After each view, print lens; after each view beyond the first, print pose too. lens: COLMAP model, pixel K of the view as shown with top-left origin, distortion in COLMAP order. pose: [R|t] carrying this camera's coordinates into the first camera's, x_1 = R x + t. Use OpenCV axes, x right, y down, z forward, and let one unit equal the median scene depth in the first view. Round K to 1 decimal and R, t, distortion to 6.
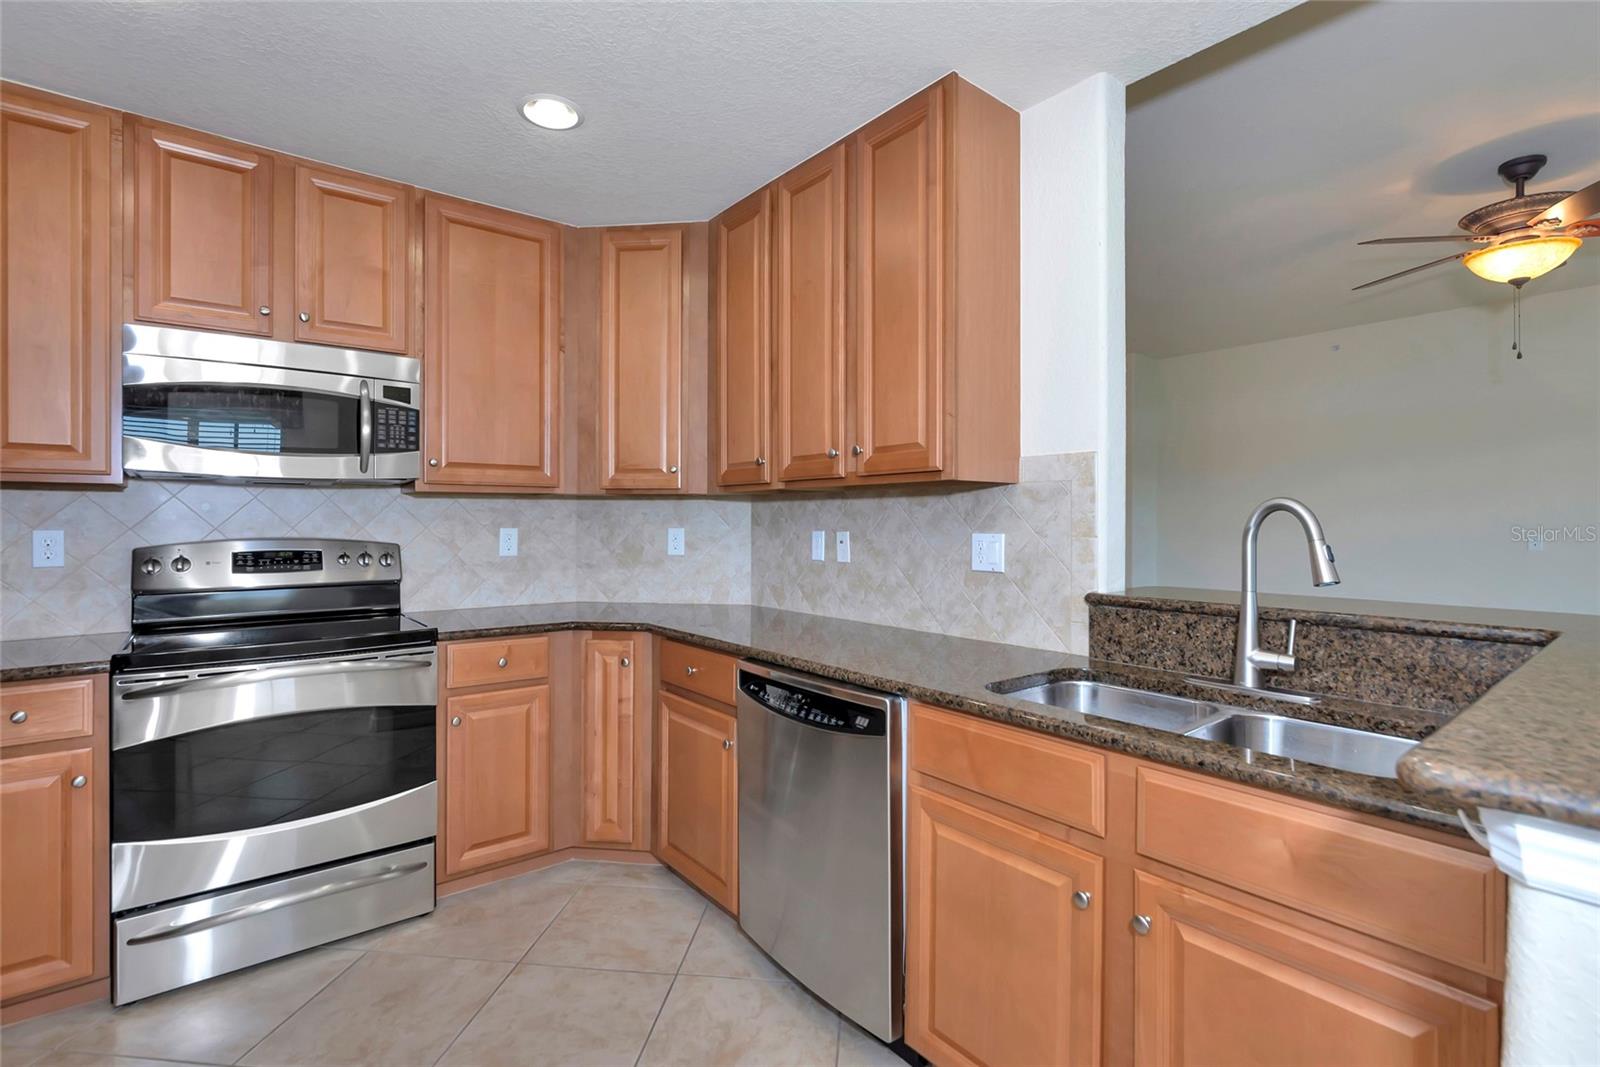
lens RADIAL K [[768.5, 0, 815.9], [0, 768.5, 511.7], [0, 0, 1]] dist [0.001160, -0.001782]
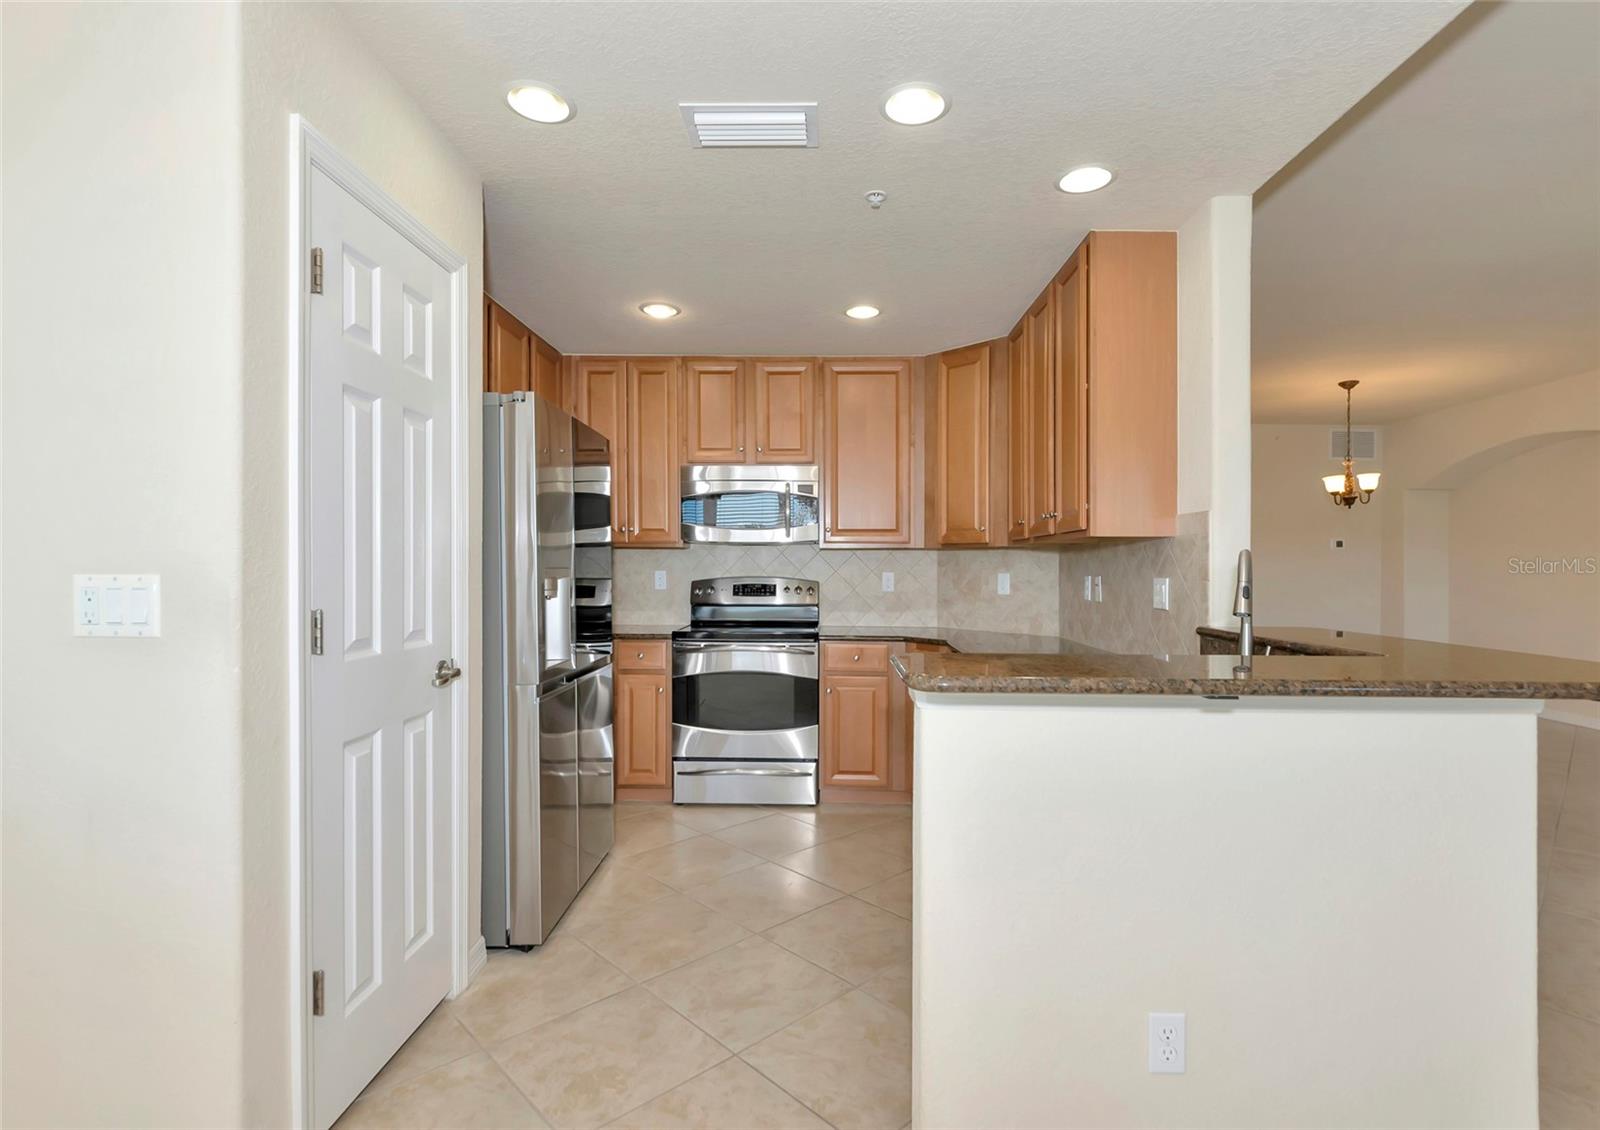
lens RADIAL K [[784.1, 0, 788.7], [0, 784.1, 567.9], [0, 0, 1]] dist [-0.012236, -0.001275]
pose [[0.749680, 0.002869, -0.661794, 0.511312], [0.003087, 0.999965, 0.007832, 0.001713], [0.661793, -0.007914, 0.749645, -0.261221]]
